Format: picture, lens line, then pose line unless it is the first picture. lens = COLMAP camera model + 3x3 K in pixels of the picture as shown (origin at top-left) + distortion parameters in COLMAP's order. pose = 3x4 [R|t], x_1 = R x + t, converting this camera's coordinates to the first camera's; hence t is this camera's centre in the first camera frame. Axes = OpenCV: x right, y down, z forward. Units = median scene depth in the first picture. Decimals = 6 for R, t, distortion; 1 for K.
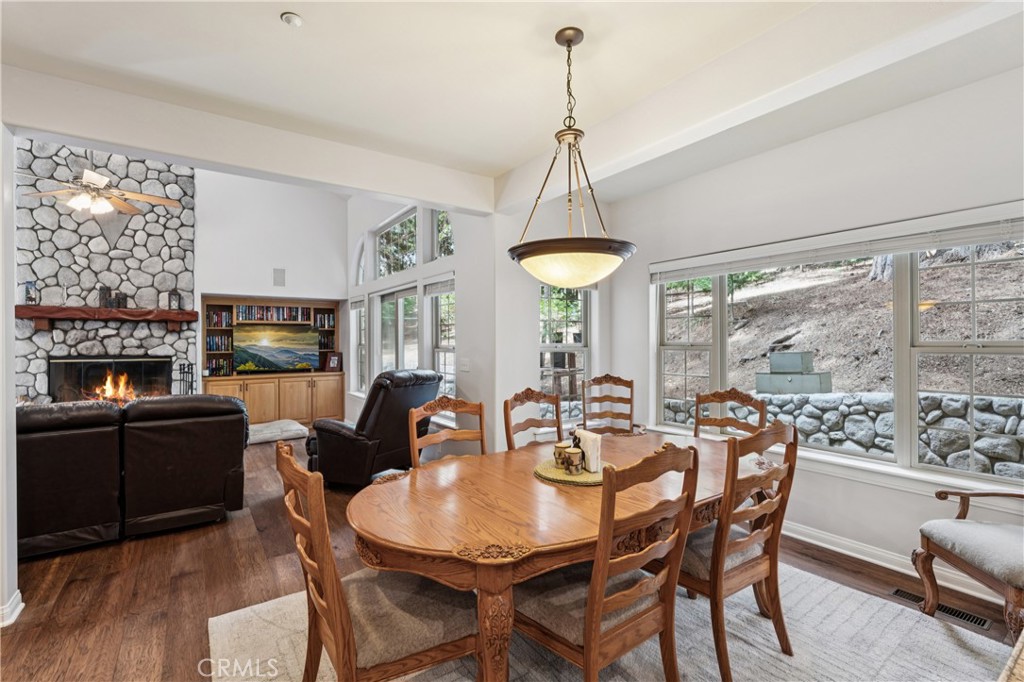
lens RADIAL K [[464.1, 0, 512.8], [0, 464.1, 342.7], [0, 0, 1]] dist [-0.002330, -0.000067]
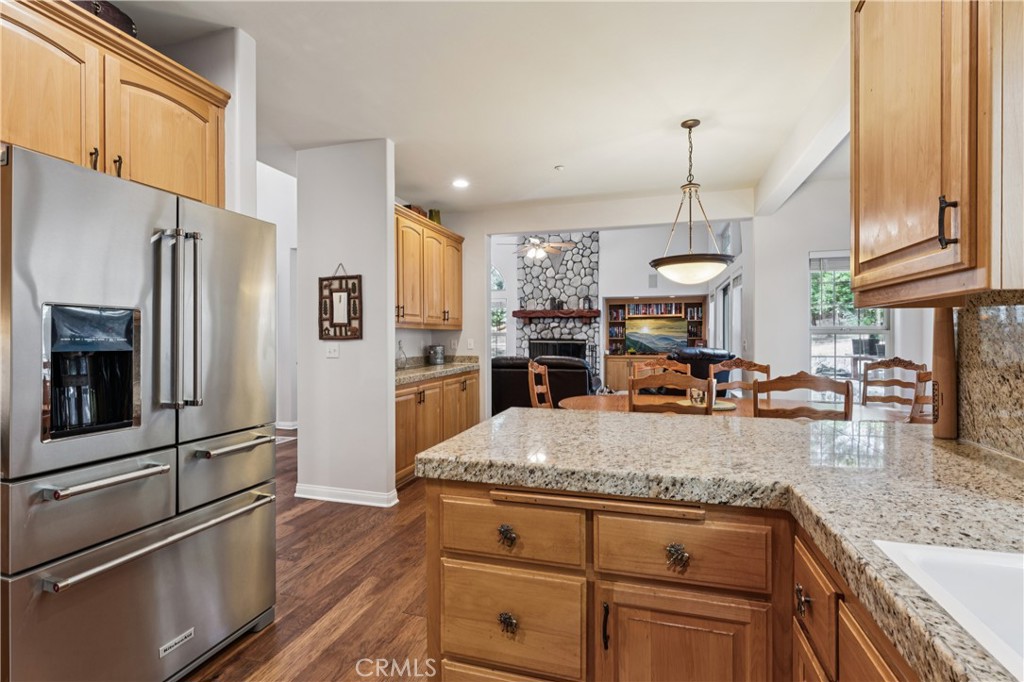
lens RADIAL K [[464.1, 0, 518.1], [0, 464.1, 337.5], [0, 0, 1]] dist [-0.002330, -0.000067]
pose [[0.625366, 0.002690, -0.780327, 0.330224], [-0.003032, 0.999995, 0.001018, 0.021074], [0.780326, 0.001729, 0.625371, -0.132921]]
